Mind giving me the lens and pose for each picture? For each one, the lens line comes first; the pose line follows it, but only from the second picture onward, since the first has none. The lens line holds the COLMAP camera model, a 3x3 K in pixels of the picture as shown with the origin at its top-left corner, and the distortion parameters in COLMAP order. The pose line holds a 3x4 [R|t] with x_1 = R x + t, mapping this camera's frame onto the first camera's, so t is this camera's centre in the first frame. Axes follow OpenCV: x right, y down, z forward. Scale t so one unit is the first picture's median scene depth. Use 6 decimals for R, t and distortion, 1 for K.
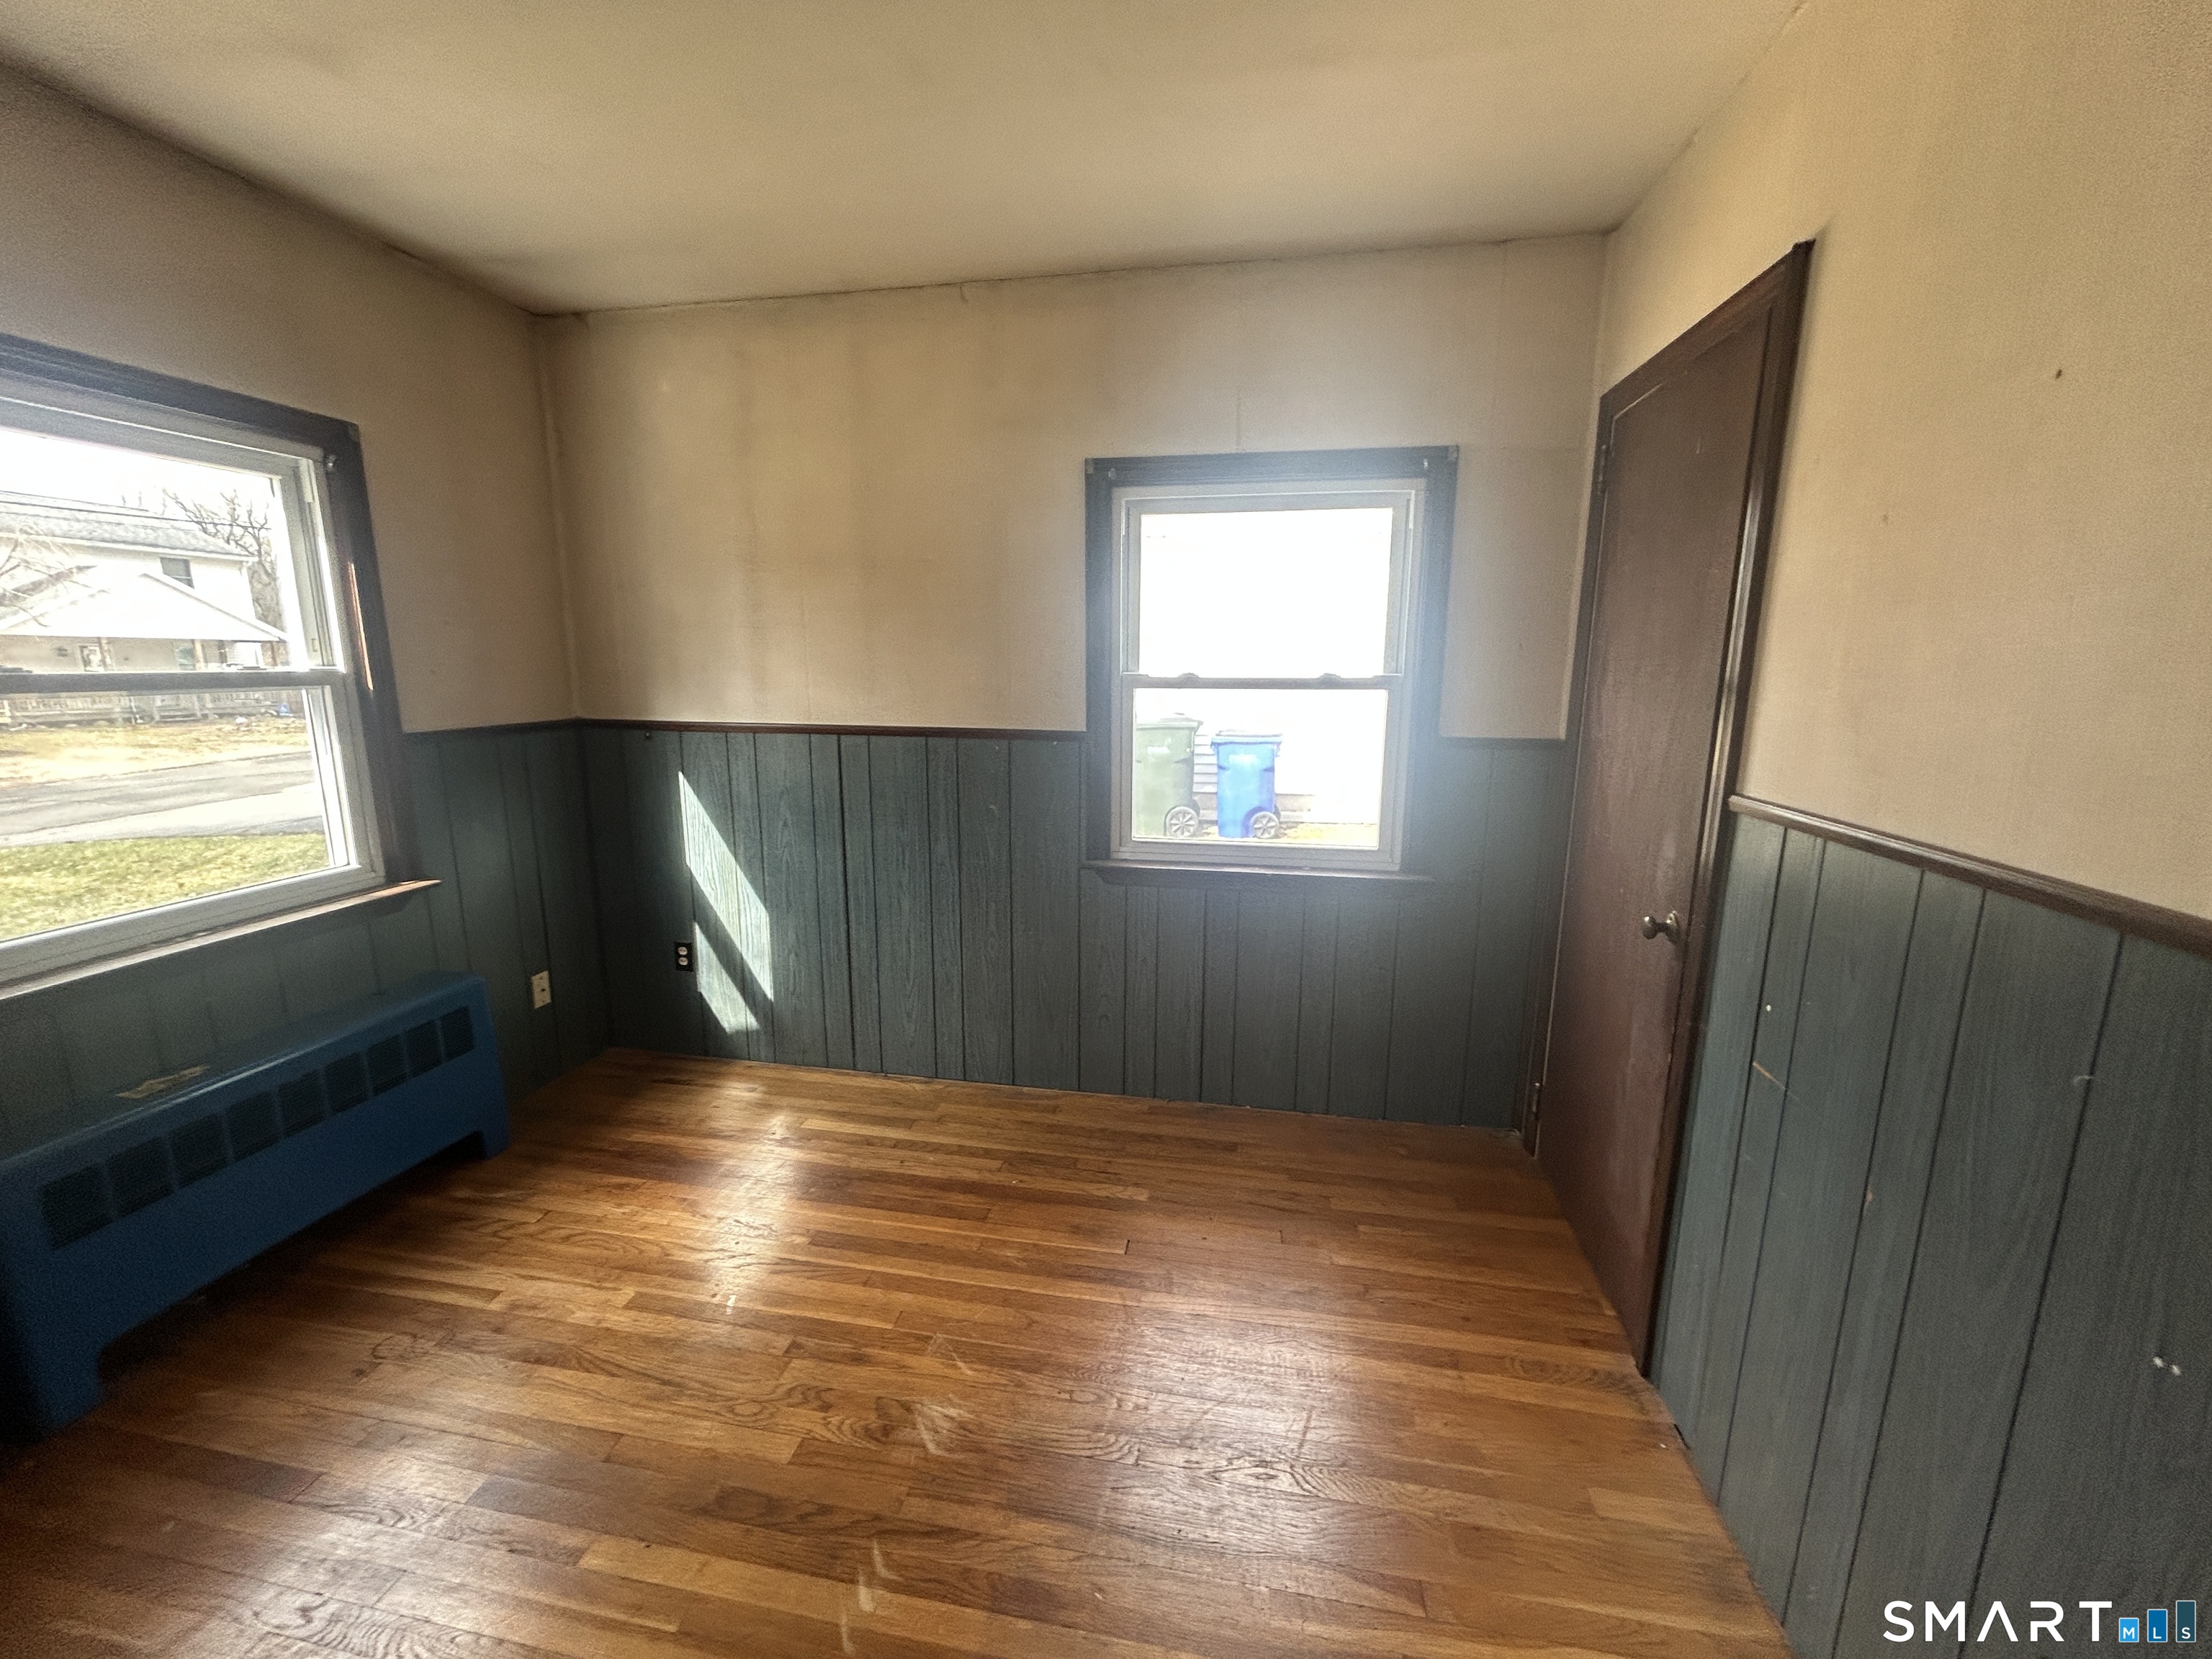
lens RADIAL K [[890.0, 0, 1102.2], [0, 890.0, 828.9], [0, 0, 1]] dist [-0.000154, 0.001153]
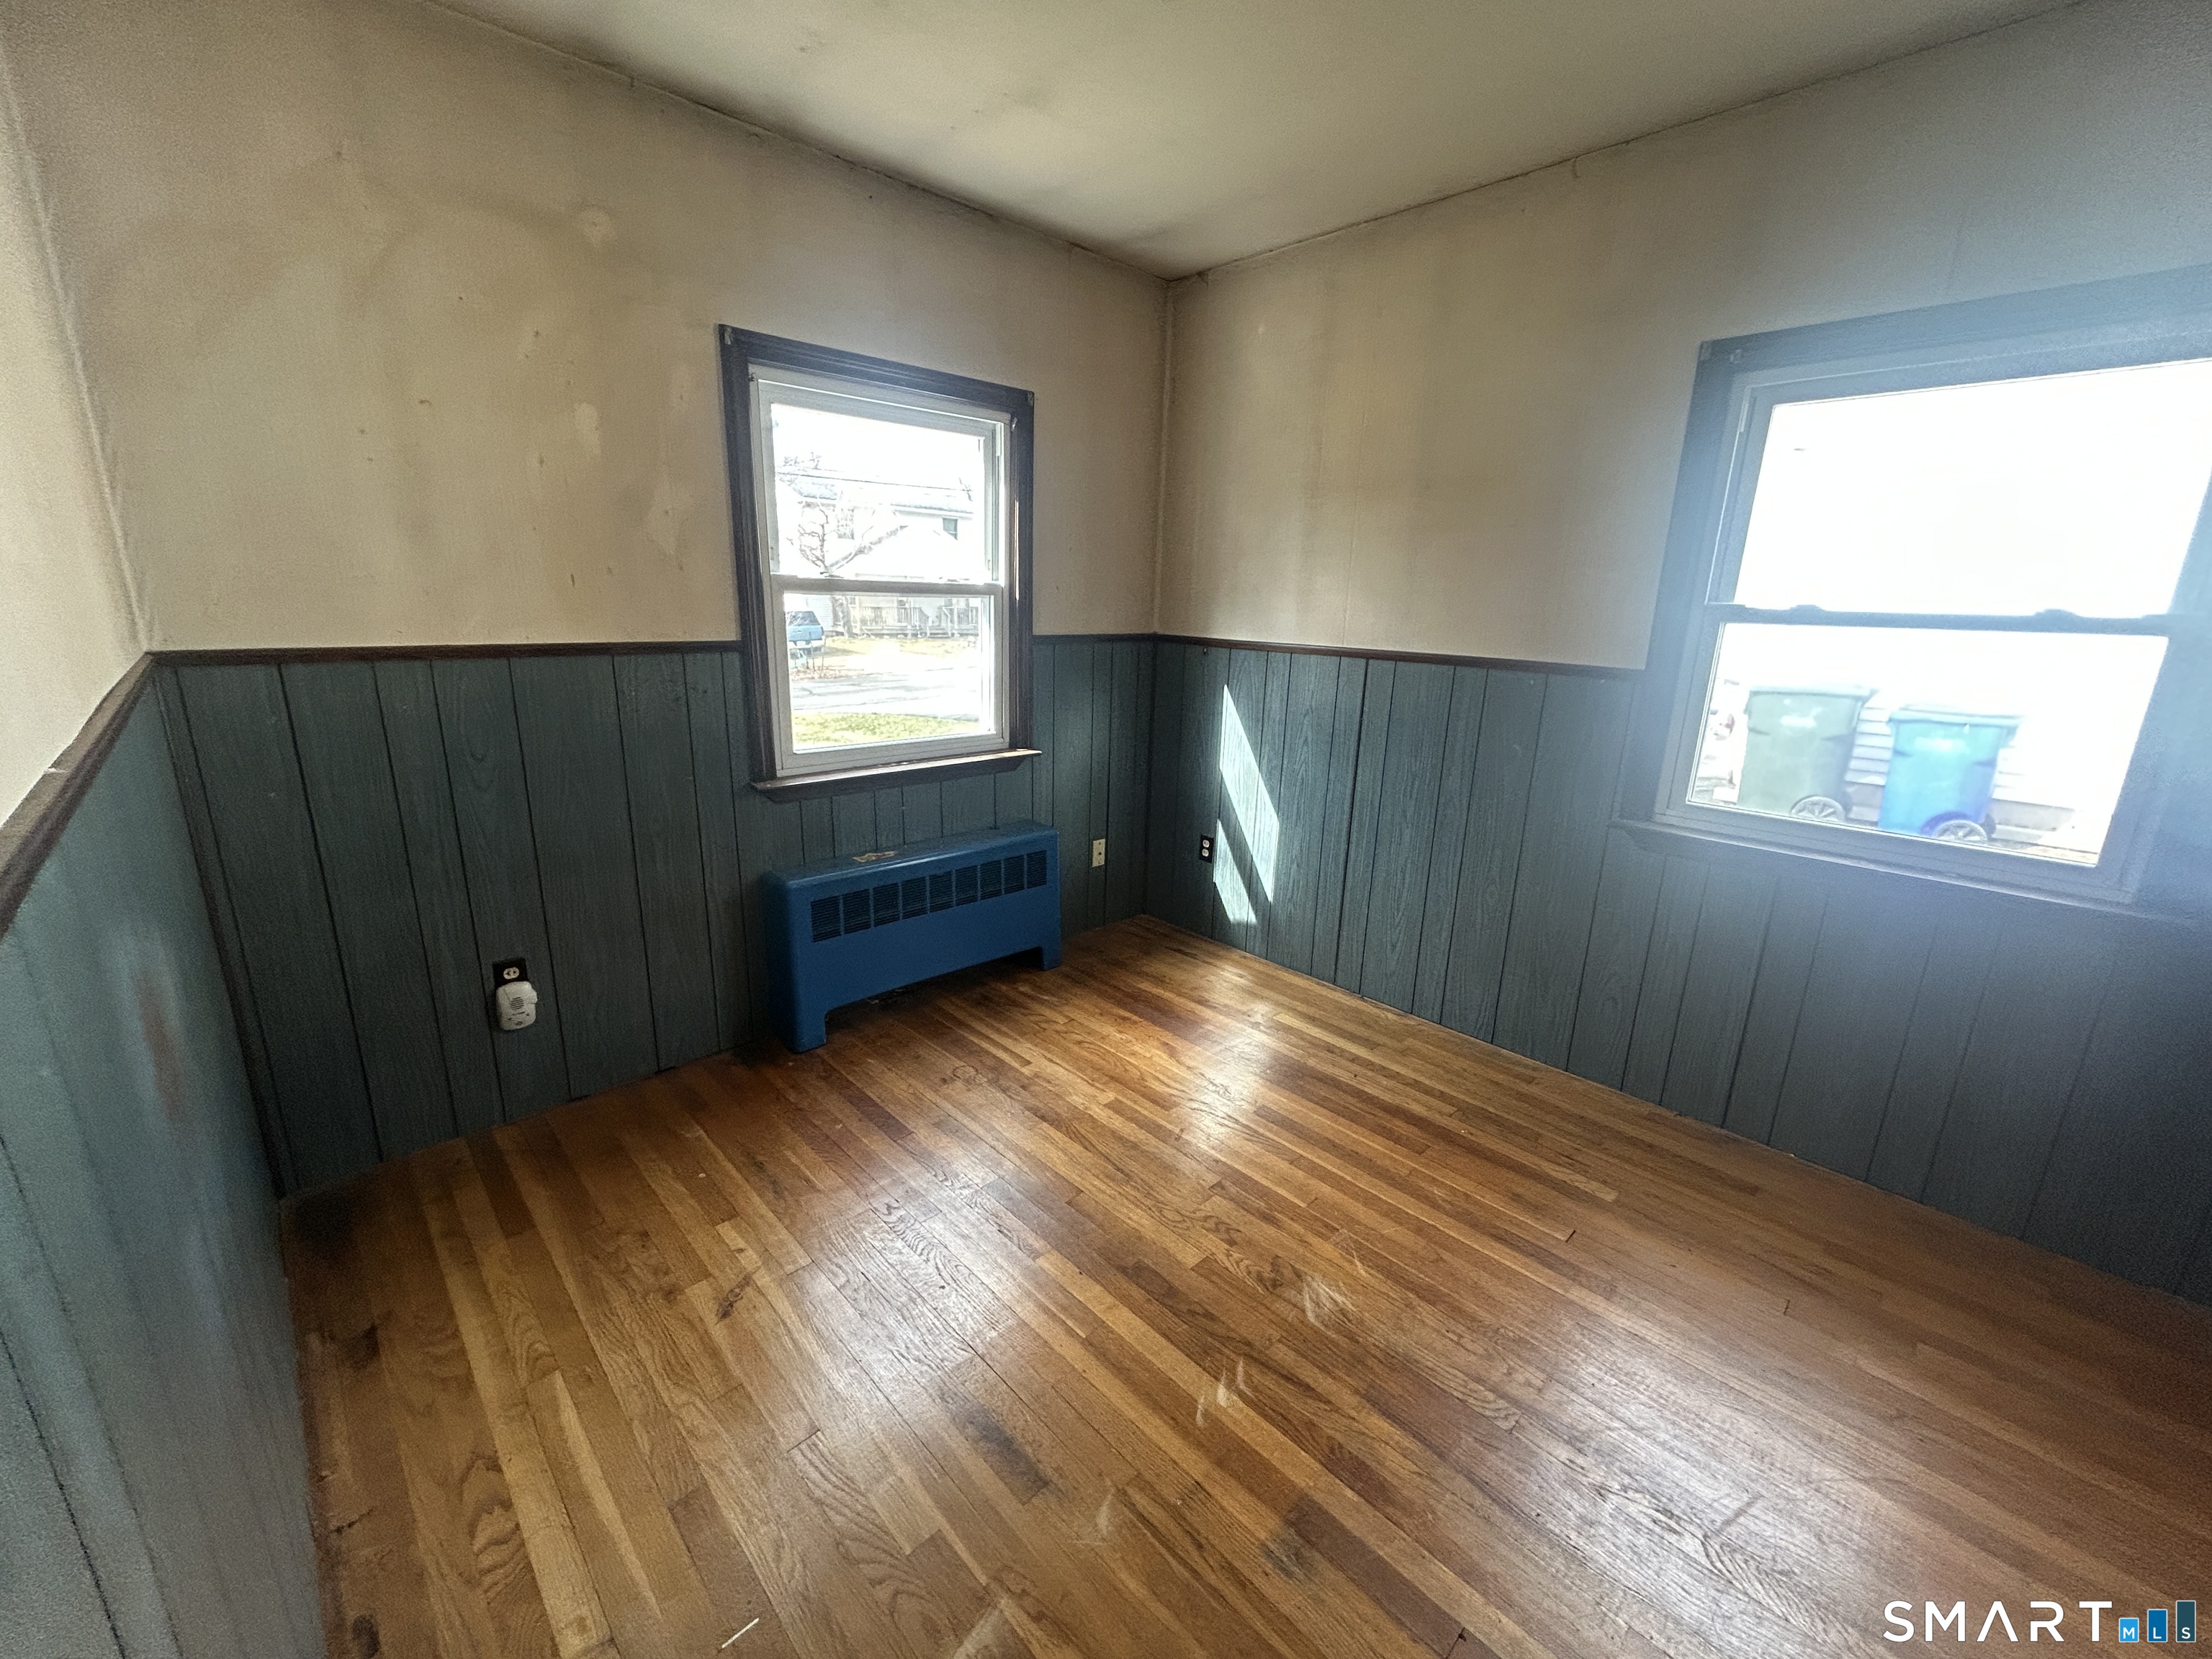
lens RADIAL K [[911.9, 0, 1129.4], [0, 911.9, 847.2], [0, 0, 1]] dist [0.000491, 0.000541]
pose [[0.812467, 0.164261, -0.559389, 0.124148], [-0.131318, 0.986393, 0.098919, 0.047634], [0.568026, -0.006911, 0.822982, -0.019280]]
